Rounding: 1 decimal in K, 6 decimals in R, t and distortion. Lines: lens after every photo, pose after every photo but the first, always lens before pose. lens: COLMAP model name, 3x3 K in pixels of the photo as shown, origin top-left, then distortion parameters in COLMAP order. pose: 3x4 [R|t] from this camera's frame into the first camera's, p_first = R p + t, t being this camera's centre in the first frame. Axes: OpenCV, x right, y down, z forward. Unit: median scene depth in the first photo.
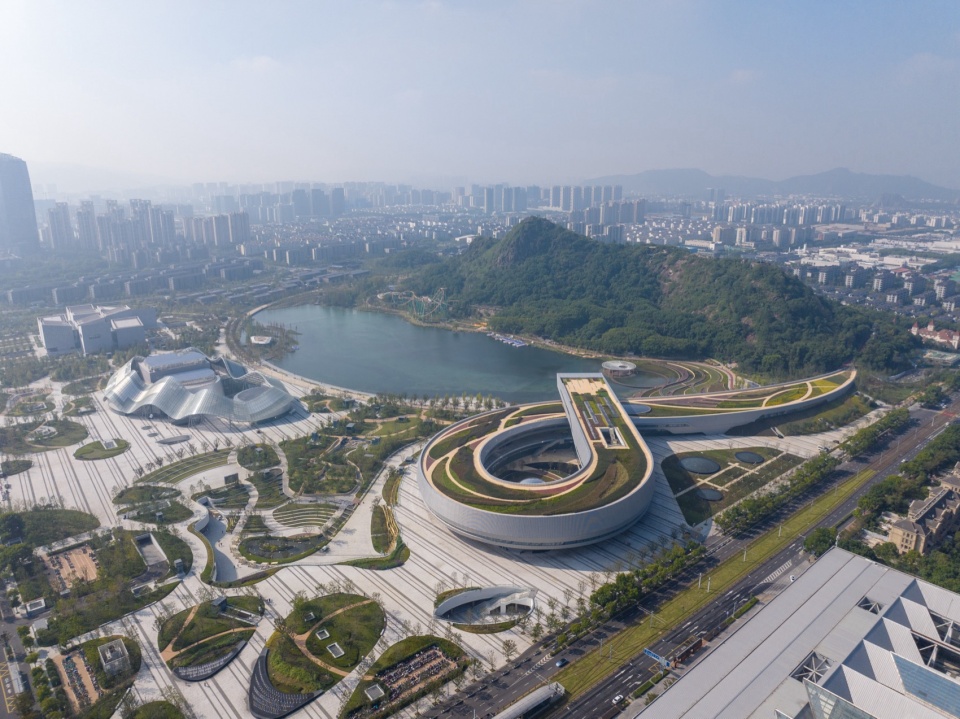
lens RADIAL K [[676.4, 0, 481.8], [0, 676.4, 358.2], [0, 0, 1]] dist [-0.040050, 0.009037]
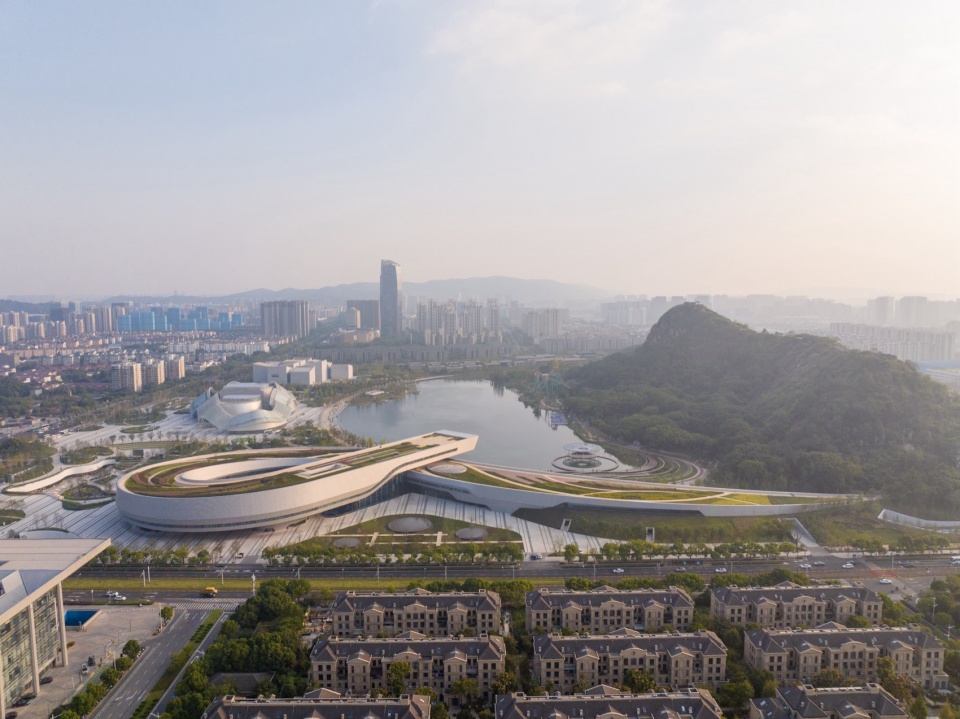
lens RADIAL K [[676.4, 0, 480.4], [0, 676.4, 356.4], [0, 0, 1]] dist [-0.040050, 0.009037]
pose [[0.775106, 0.060224, -0.628954, 0.784335], [-0.168596, 0.979068, -0.114026, 0.021096], [0.608921, 0.194422, 0.769035, 0.268744]]
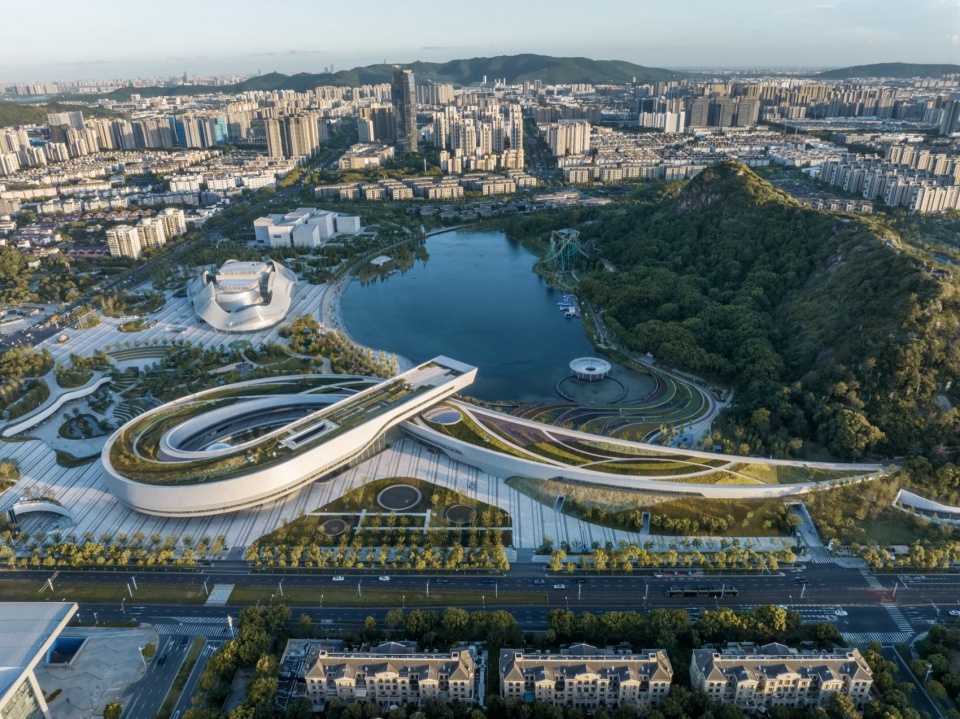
lens RADIAL K [[676.4, 0, 475.8], [0, 676.4, 360.6], [0, 0, 1]] dist [-0.040050, 0.009037]
pose [[0.745011, 0.260866, -0.613928, 0.736748], [-0.165770, 0.963892, 0.208407, -0.176137], [0.646126, -0.053495, 0.761354, 0.336772]]
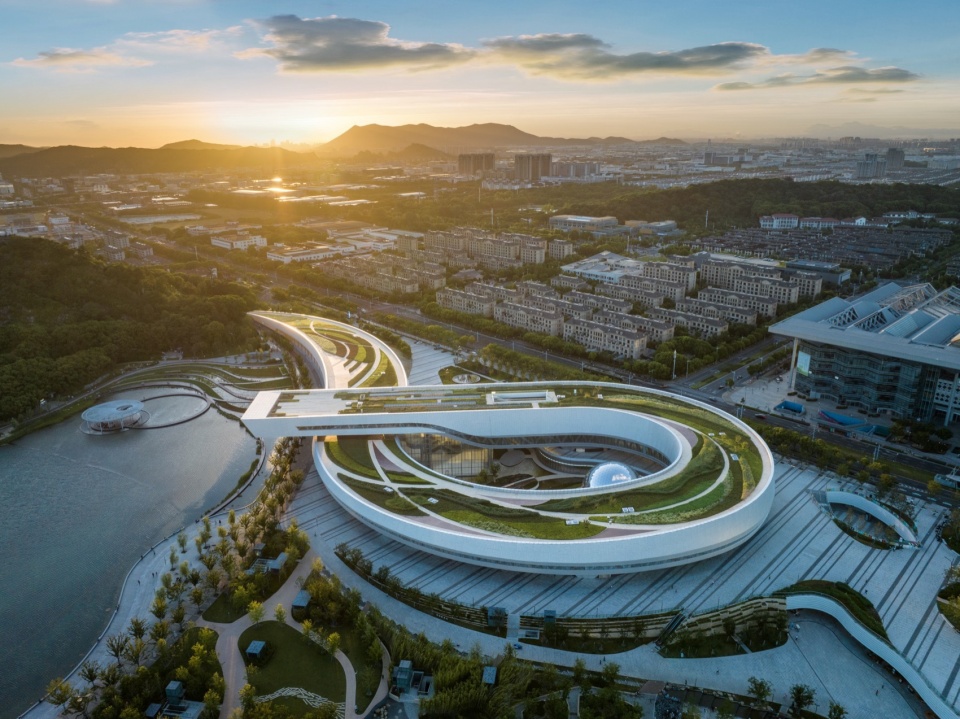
lens RADIAL K [[676.4, 0, 480.5], [0, 676.4, 358.7], [0, 0, 1]] dist [-0.040050, 0.009037]
pose [[-0.038720, -0.310621, 0.949745, -0.433128], [0.285199, 0.907488, 0.308428, -0.145985], [-0.957686, 0.282808, 0.053451, 0.782904]]
